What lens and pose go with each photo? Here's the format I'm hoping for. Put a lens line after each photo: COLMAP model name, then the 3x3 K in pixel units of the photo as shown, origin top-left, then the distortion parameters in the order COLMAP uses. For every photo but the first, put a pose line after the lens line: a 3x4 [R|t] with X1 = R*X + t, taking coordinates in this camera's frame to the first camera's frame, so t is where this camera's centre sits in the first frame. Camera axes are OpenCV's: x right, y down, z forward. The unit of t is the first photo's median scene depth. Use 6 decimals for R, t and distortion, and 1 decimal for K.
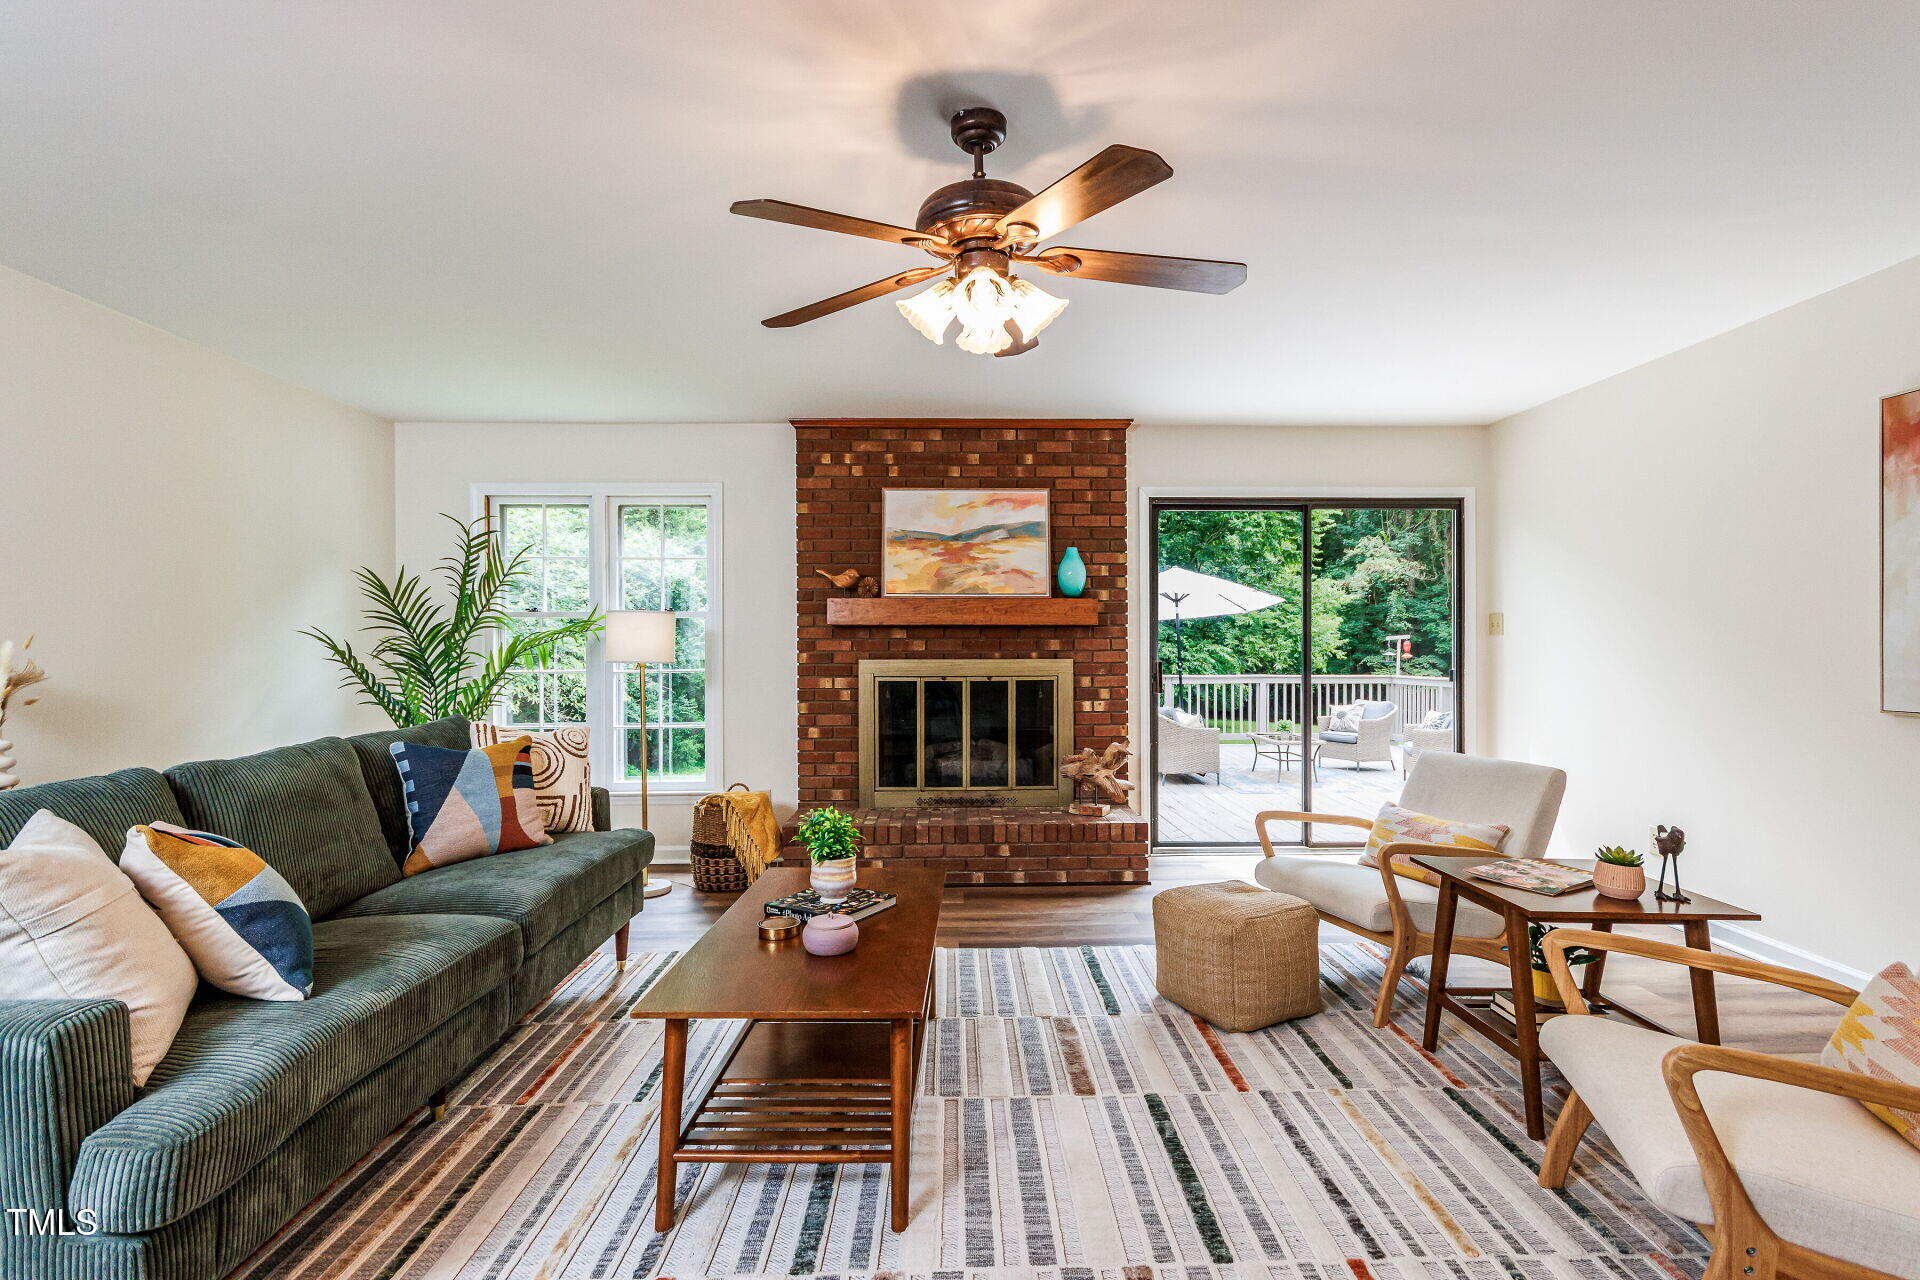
lens RADIAL K [[936.7, 0, 975.7], [0, 936.7, 645.4], [0, 0, 1]] dist [0.004182, 0.000864]
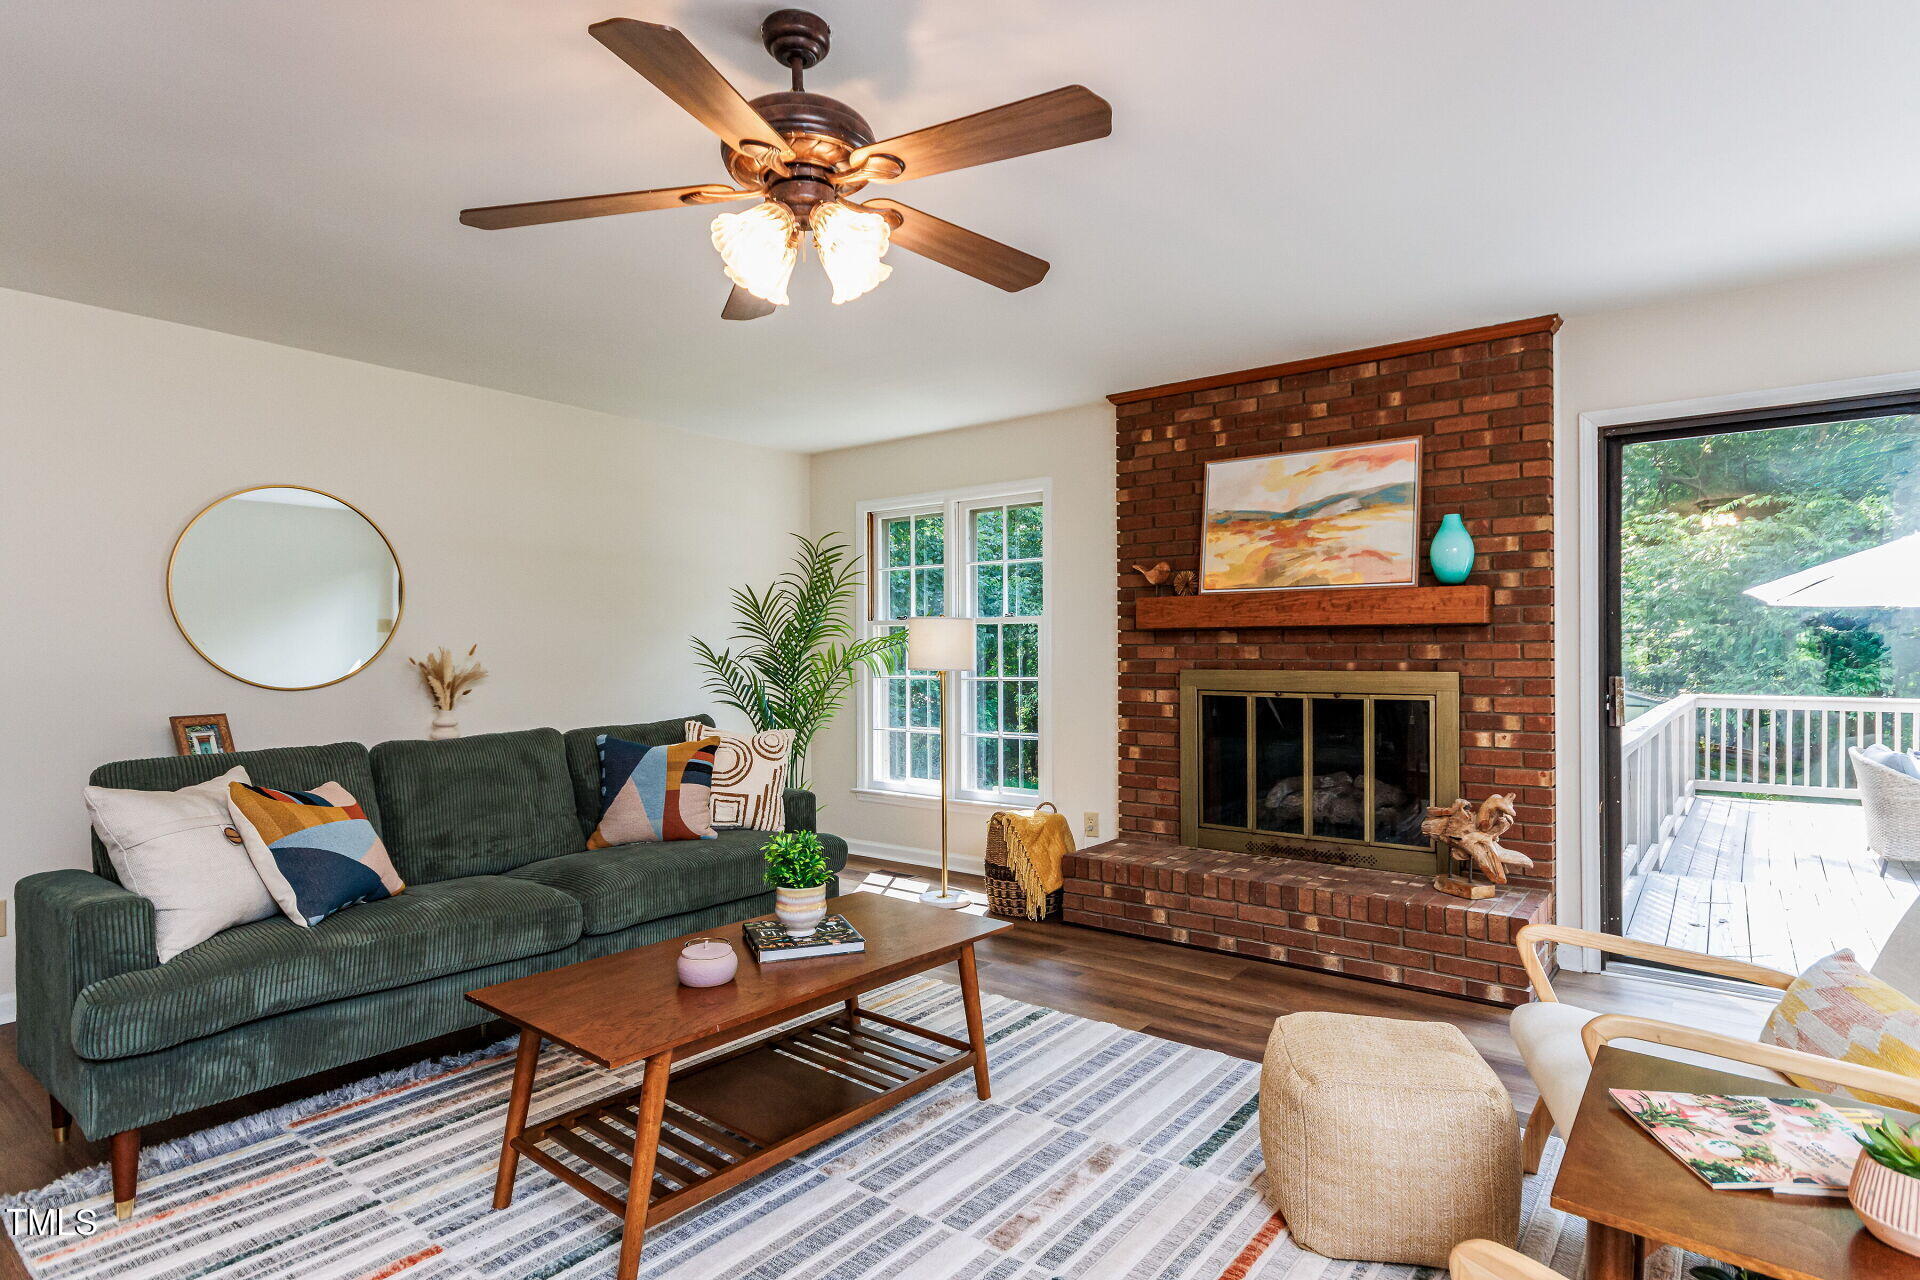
lens RADIAL K [[1015.3, 0, 967.6], [0, 1015.3, 655.2], [0, 0, 1]] dist [0.004183, 0.001694]
pose [[0.772495, 0.002412, -0.635017, 0.306571], [0.000410, 0.999991, 0.004297, -0.001542], [0.635021, -0.003579, 0.772486, 0.172836]]
